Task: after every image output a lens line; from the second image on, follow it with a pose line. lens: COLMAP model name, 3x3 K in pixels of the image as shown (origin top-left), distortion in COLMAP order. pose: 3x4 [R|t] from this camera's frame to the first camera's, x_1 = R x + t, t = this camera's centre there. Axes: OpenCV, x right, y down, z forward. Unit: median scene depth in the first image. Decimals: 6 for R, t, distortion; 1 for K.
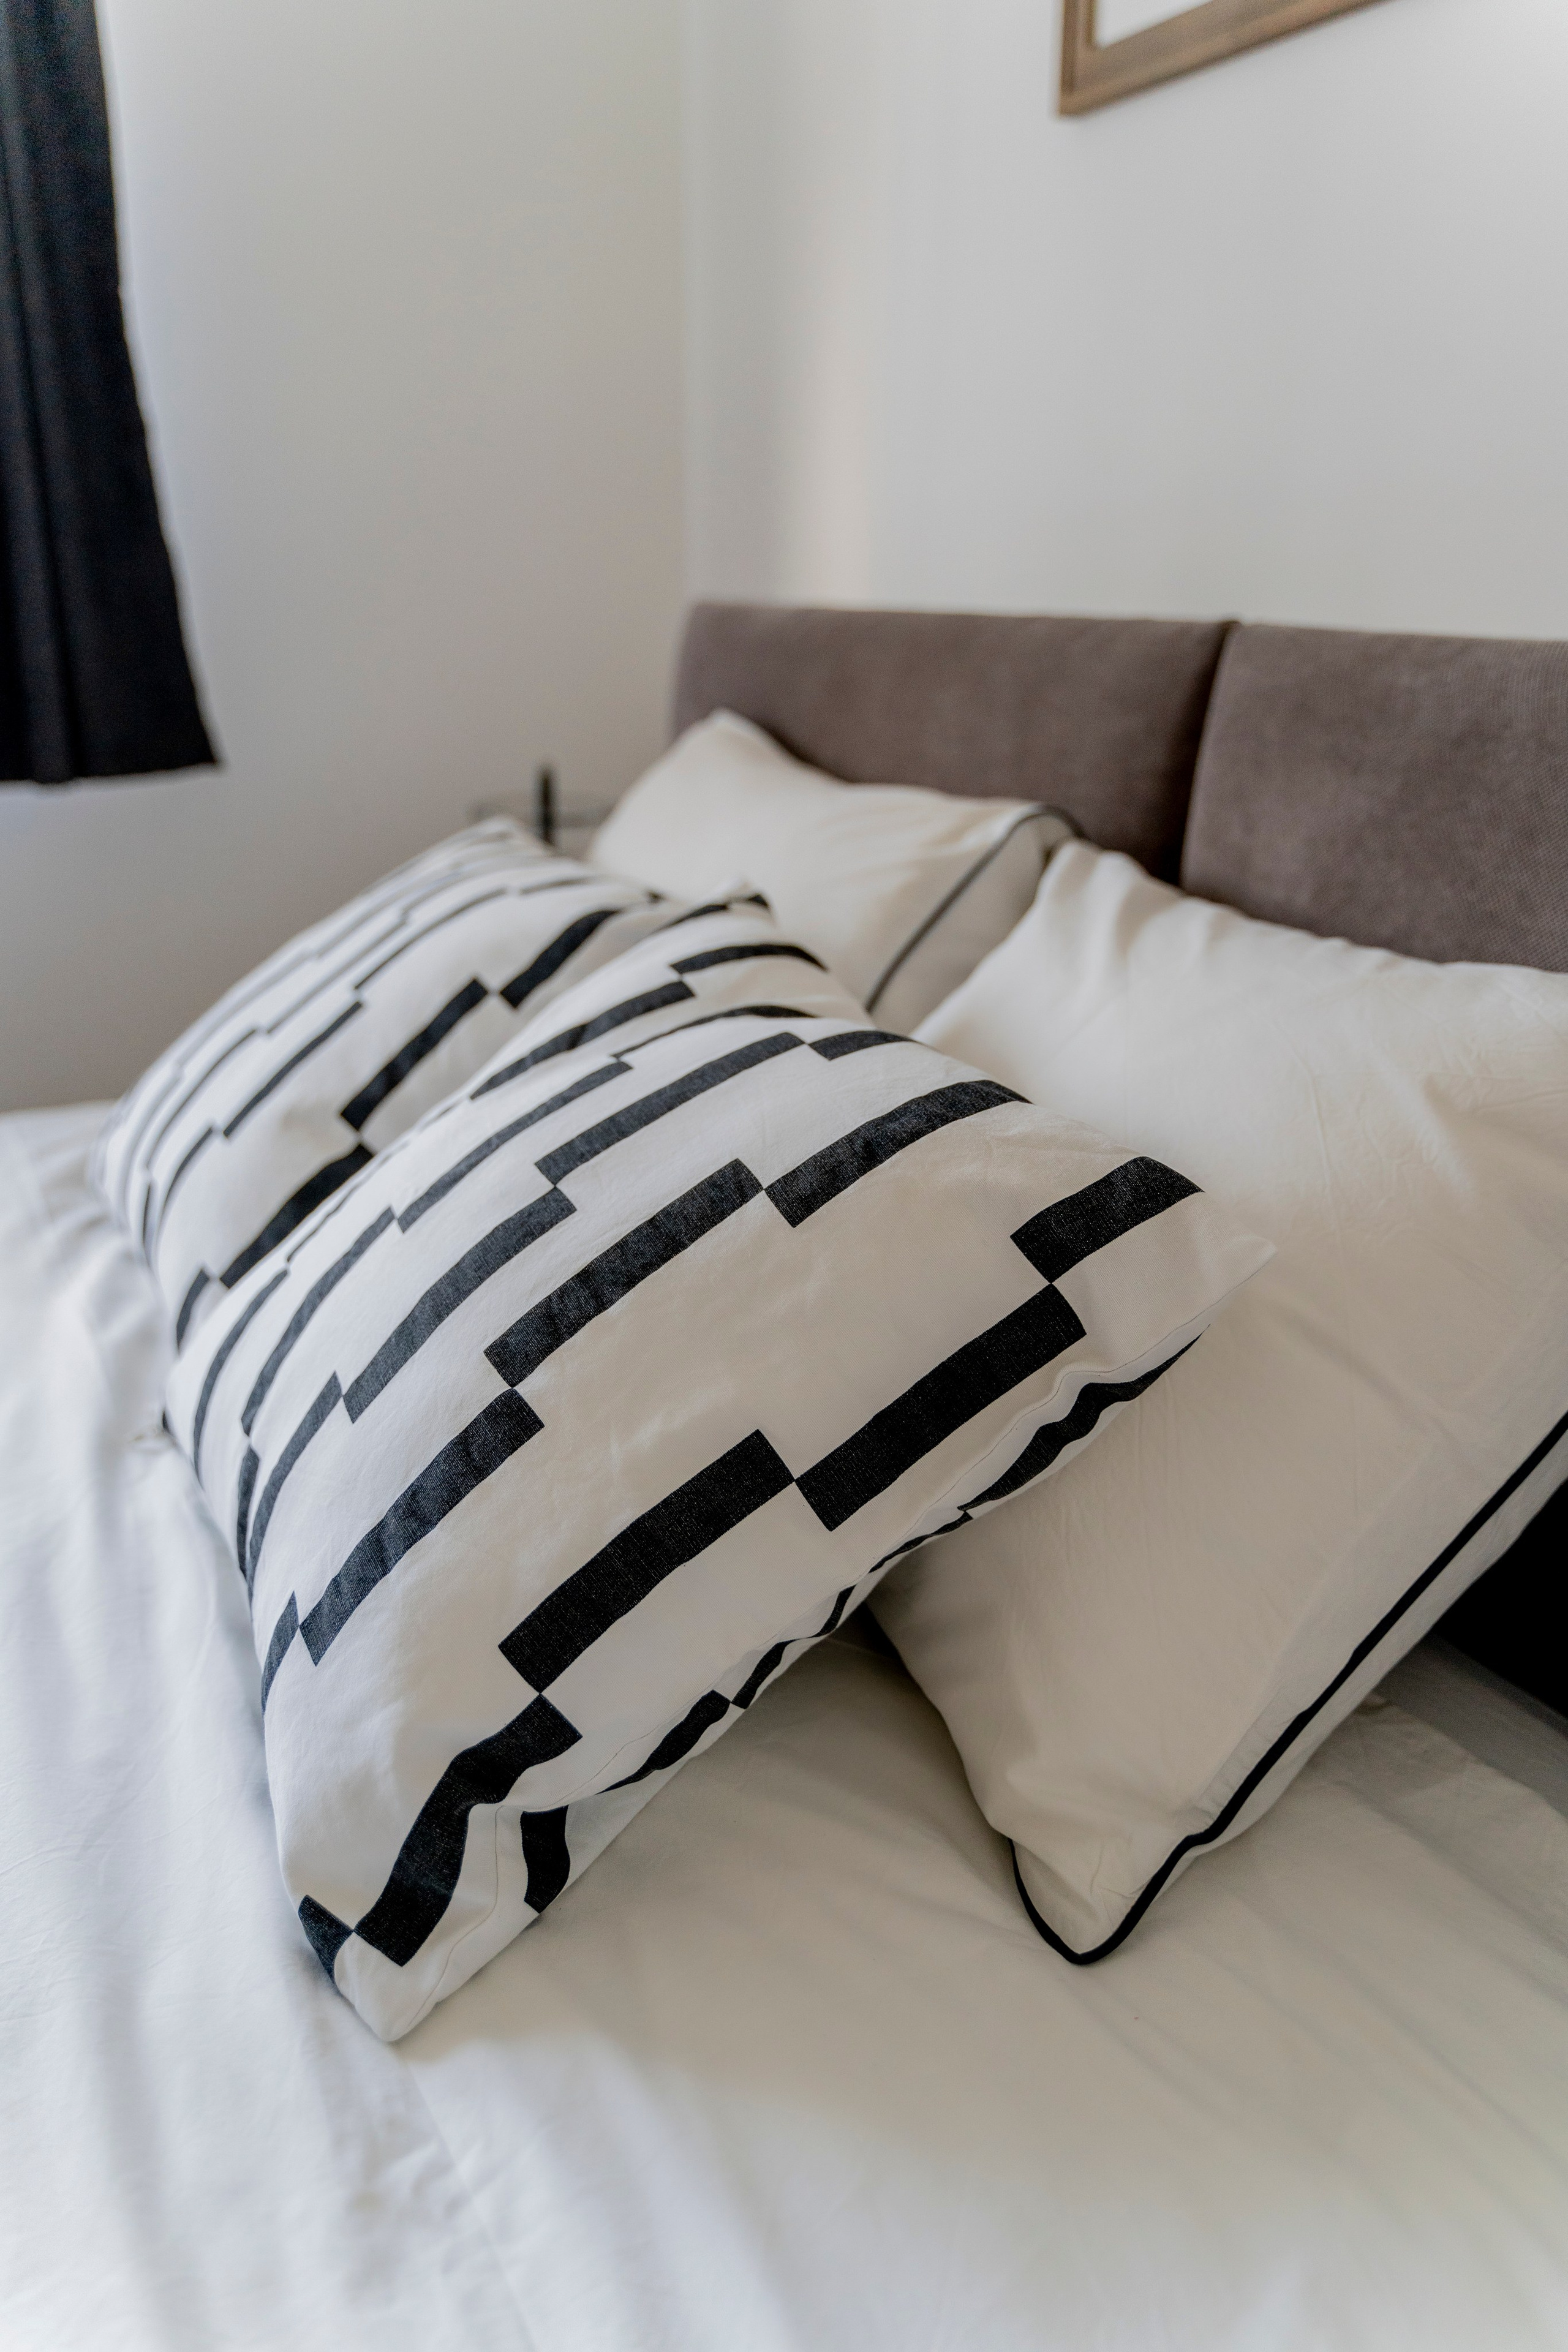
lens RADIAL K [[1949.5, 0, 823.5], [0, 1949.5, 1200.6], [0, 0, 1]] dist [0.013206, 0.007570]
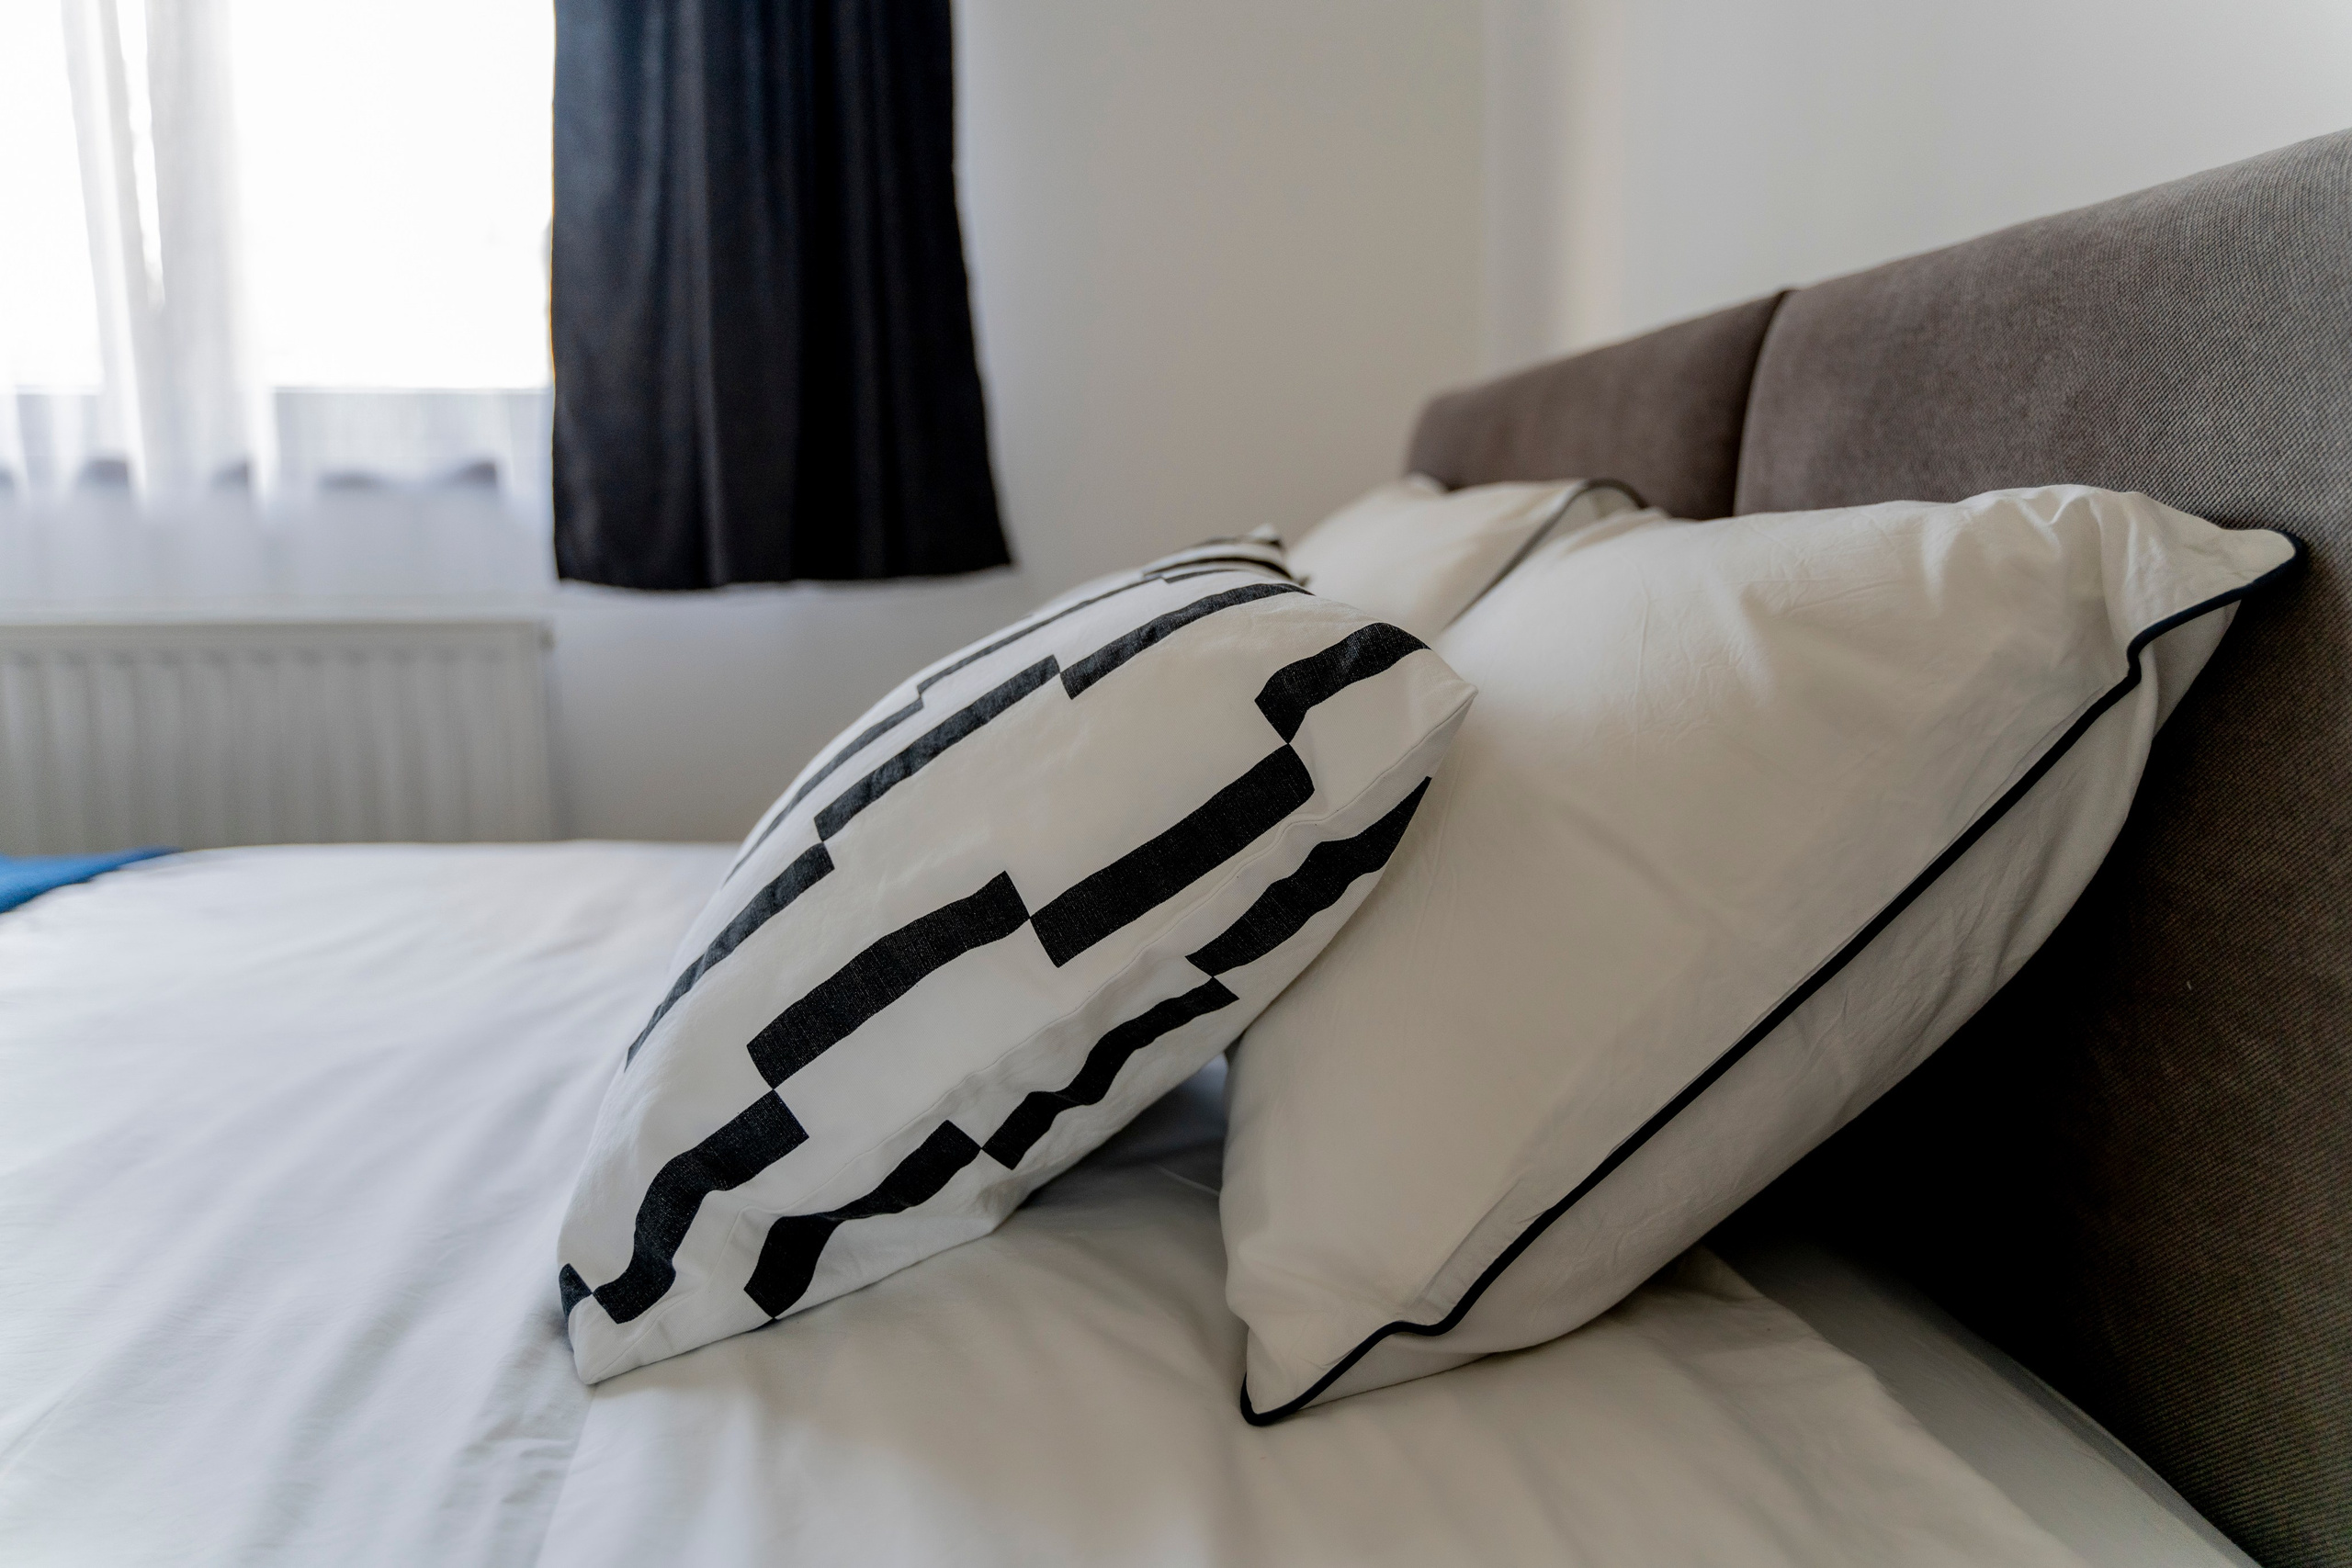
lens RADIAL K [[1949.3, 0, 1165.7], [0, 1949.3, 773.8], [0, 0, 1]] dist [0.013206, 0.007570]
pose [[0.947864, 0.013440, -0.318392, 0.381964], [-0.072168, 0.982206, -0.173387, 0.240125], [0.310397, 0.187325, 0.931967, 0.027616]]
